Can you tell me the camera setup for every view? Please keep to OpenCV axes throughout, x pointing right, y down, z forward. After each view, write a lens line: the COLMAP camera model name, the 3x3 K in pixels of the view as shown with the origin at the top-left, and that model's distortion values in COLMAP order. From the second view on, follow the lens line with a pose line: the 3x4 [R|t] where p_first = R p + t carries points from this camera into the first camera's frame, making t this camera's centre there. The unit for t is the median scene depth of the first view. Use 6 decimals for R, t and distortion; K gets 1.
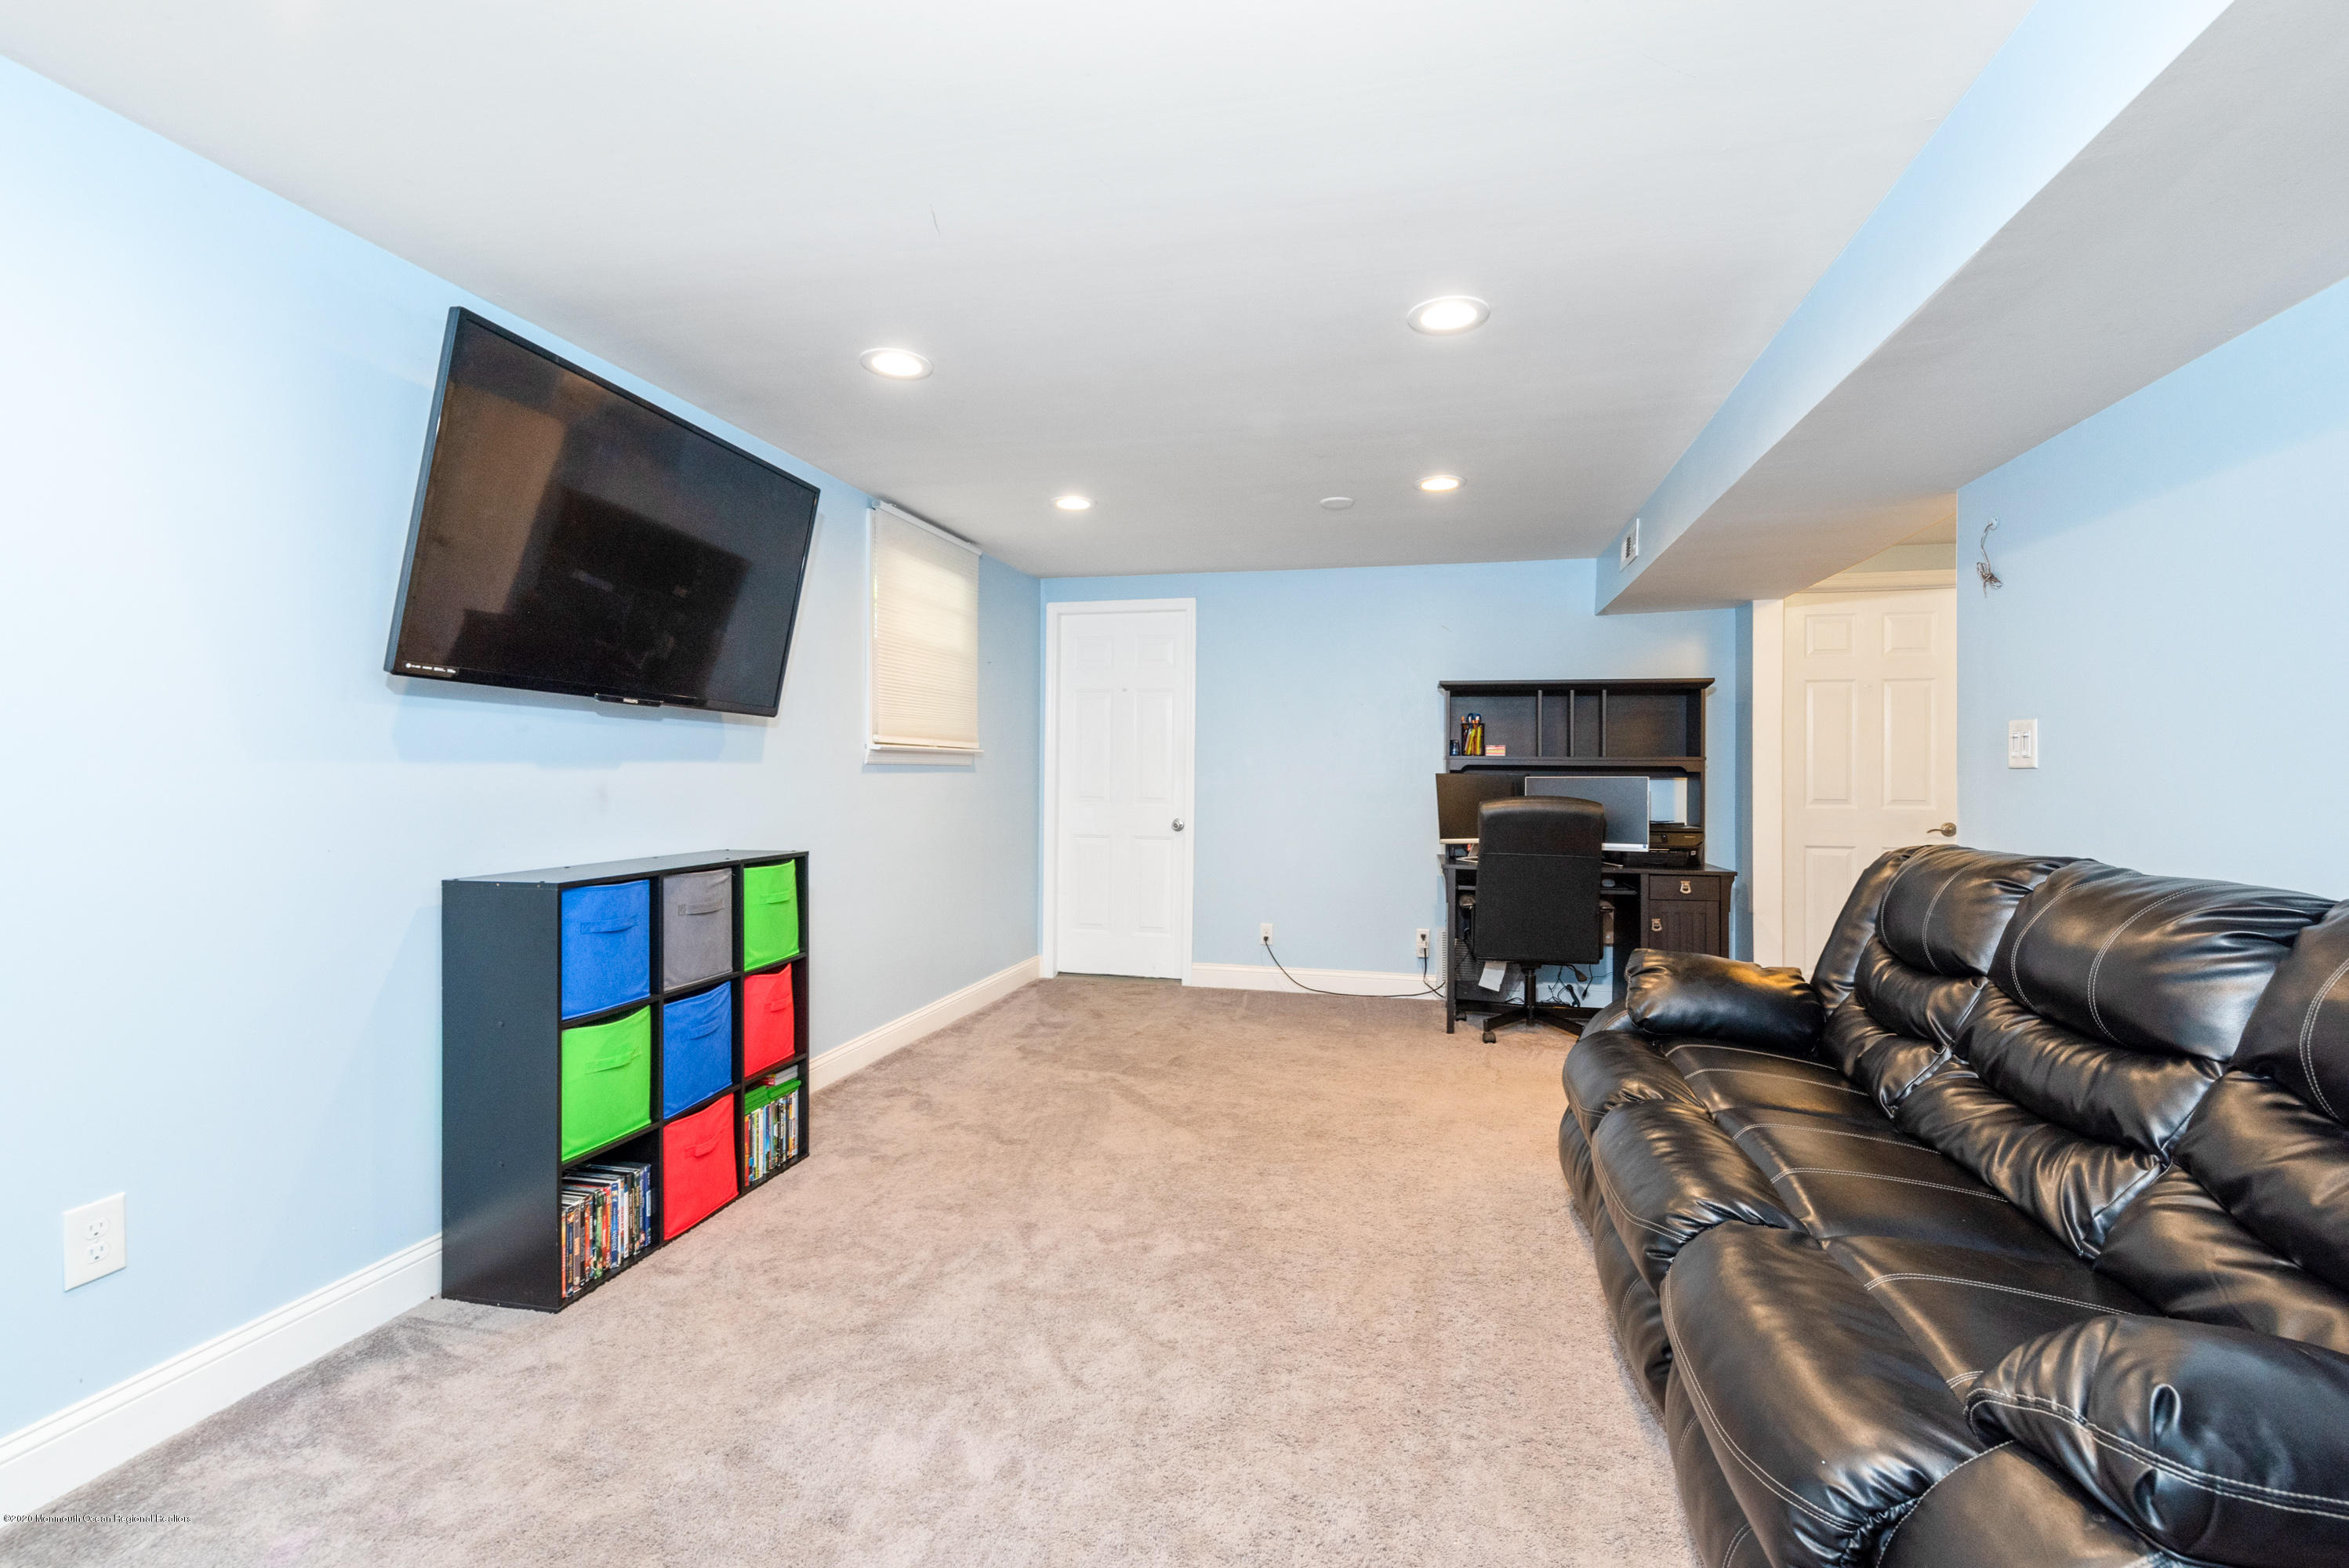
lens RADIAL K [[1013.4, 0, 1162.0], [0, 1013.4, 774.6], [0, 0, 1]] dist [0.001767, 0.000023]
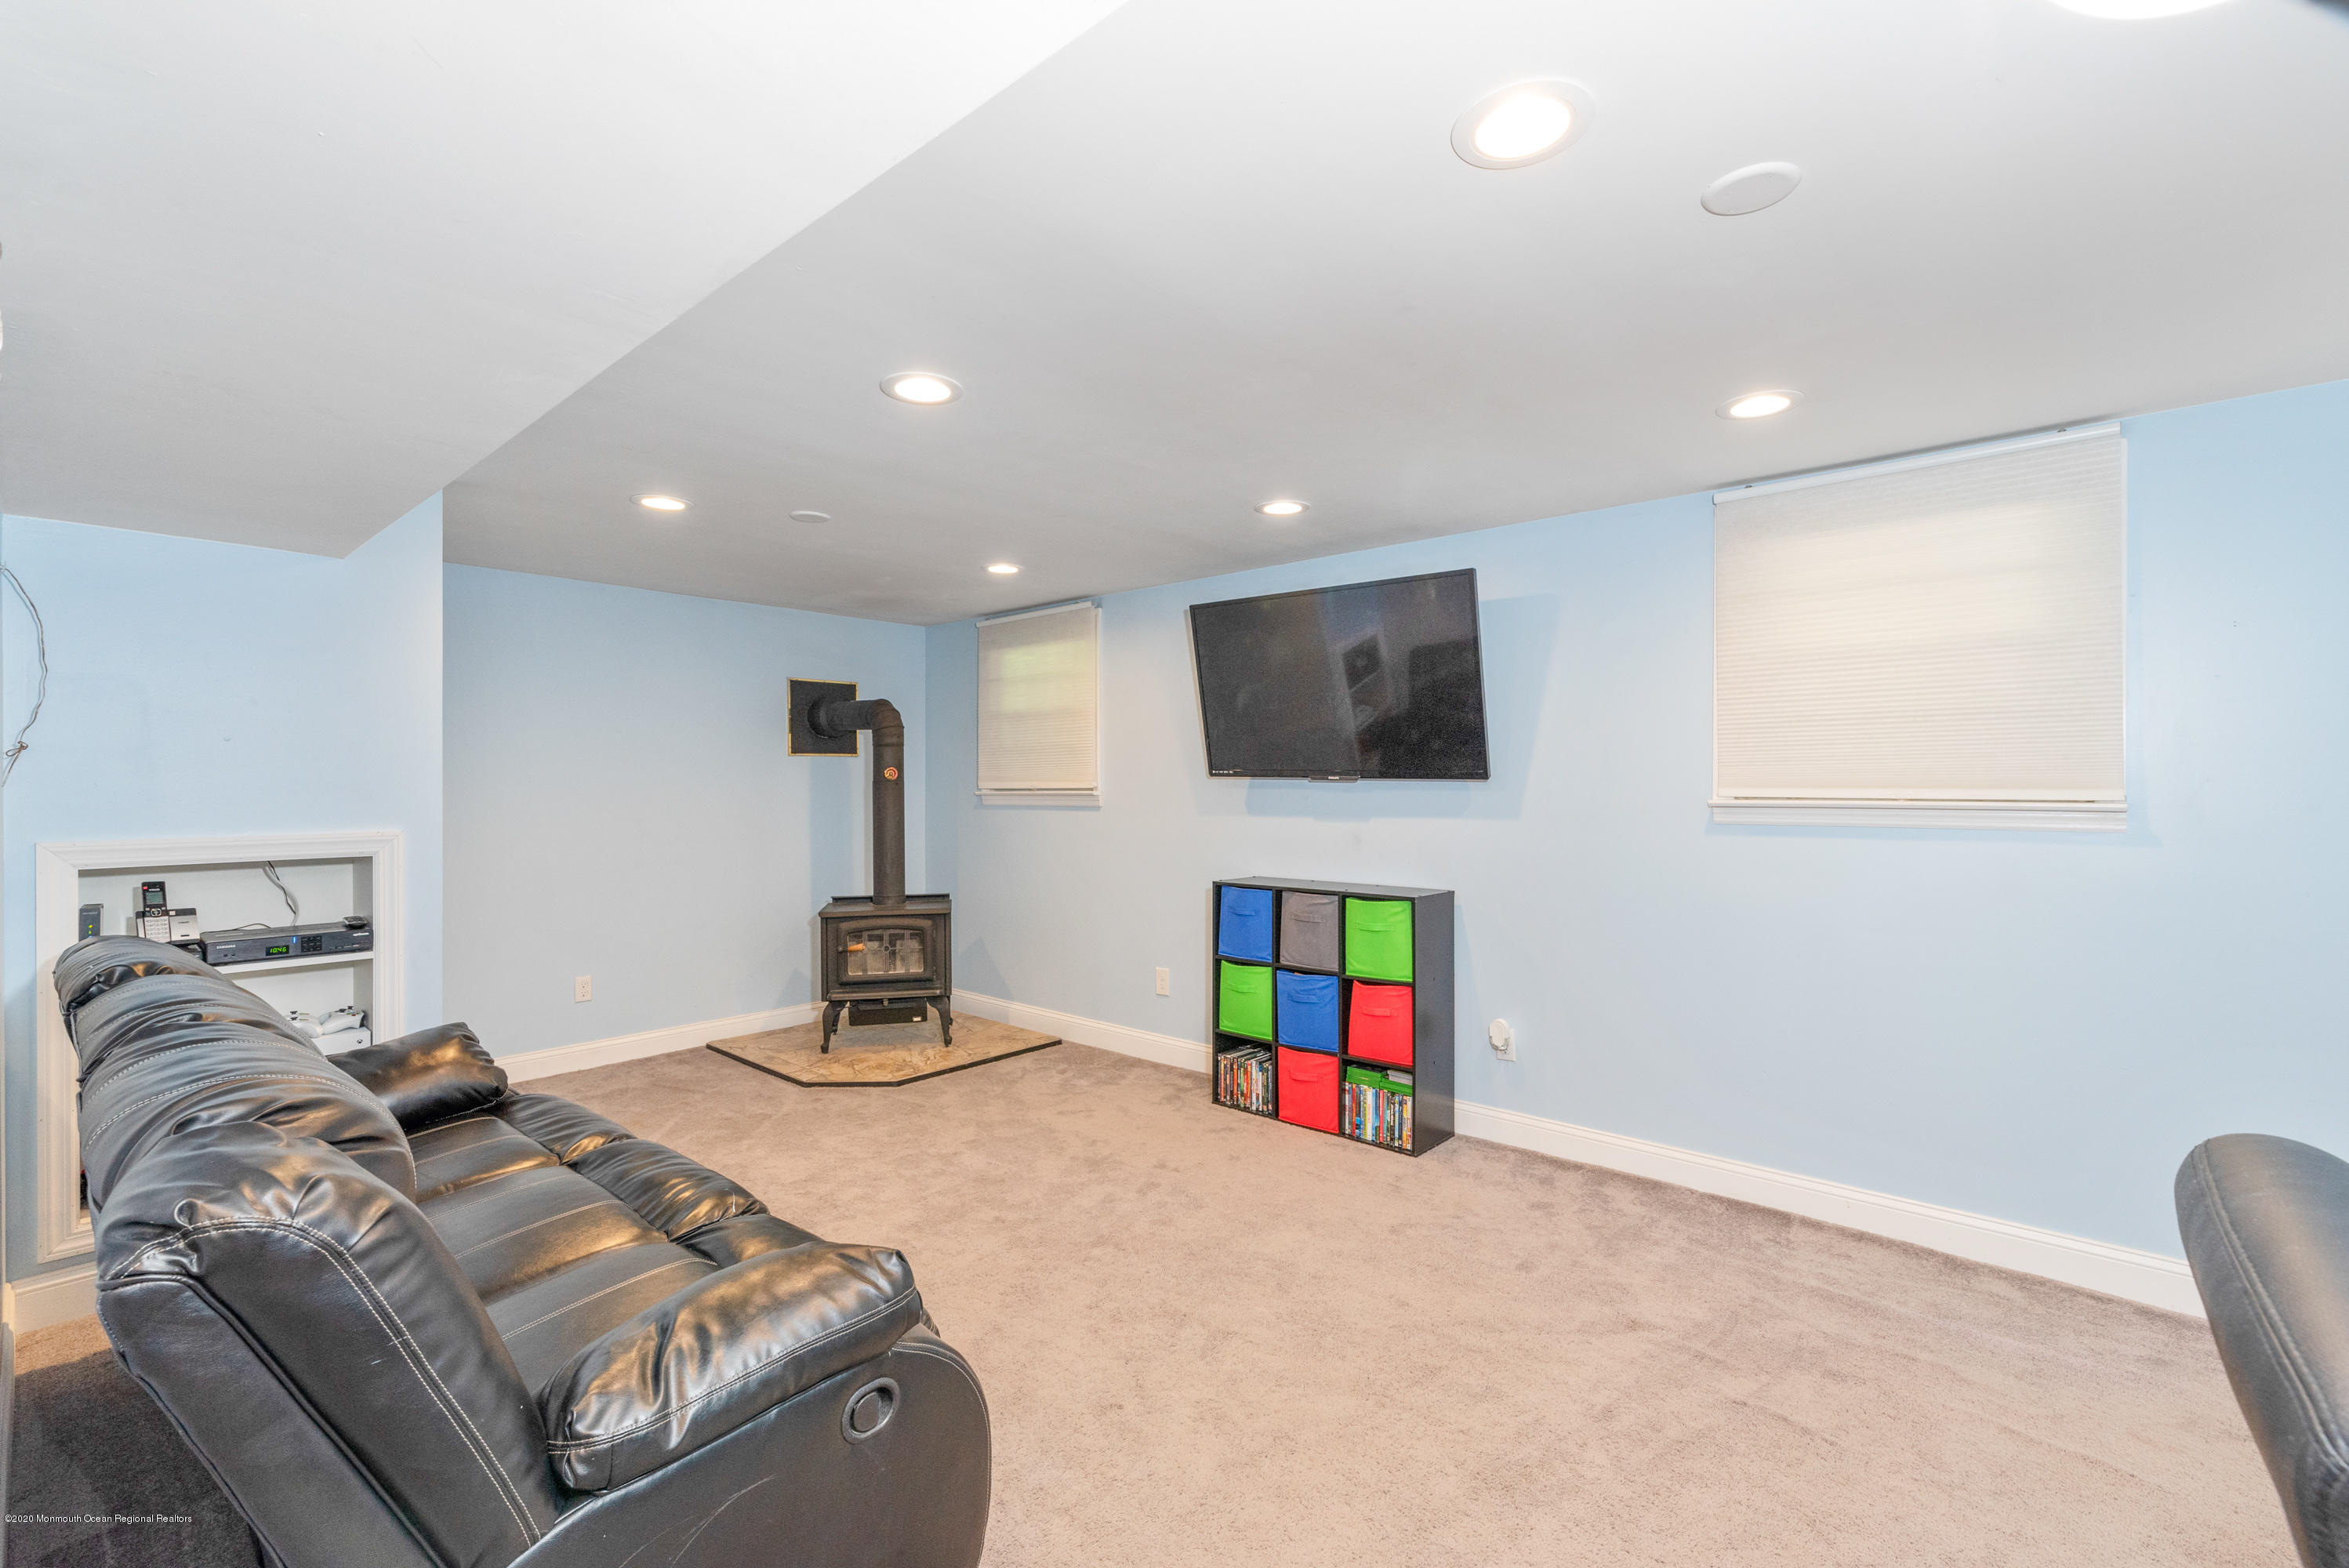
lens RADIAL K [[1013.4, 0, 1162.0], [0, 1013.4, 774.6], [0, 0, 1]] dist [0.001767, 0.000023]
pose [[-0.464230, -0.000988, -0.885714, 0.927543], [0.005366, 0.999978, -0.003928, -0.071541], [0.885698, -0.006576, -0.464215, 1.446004]]
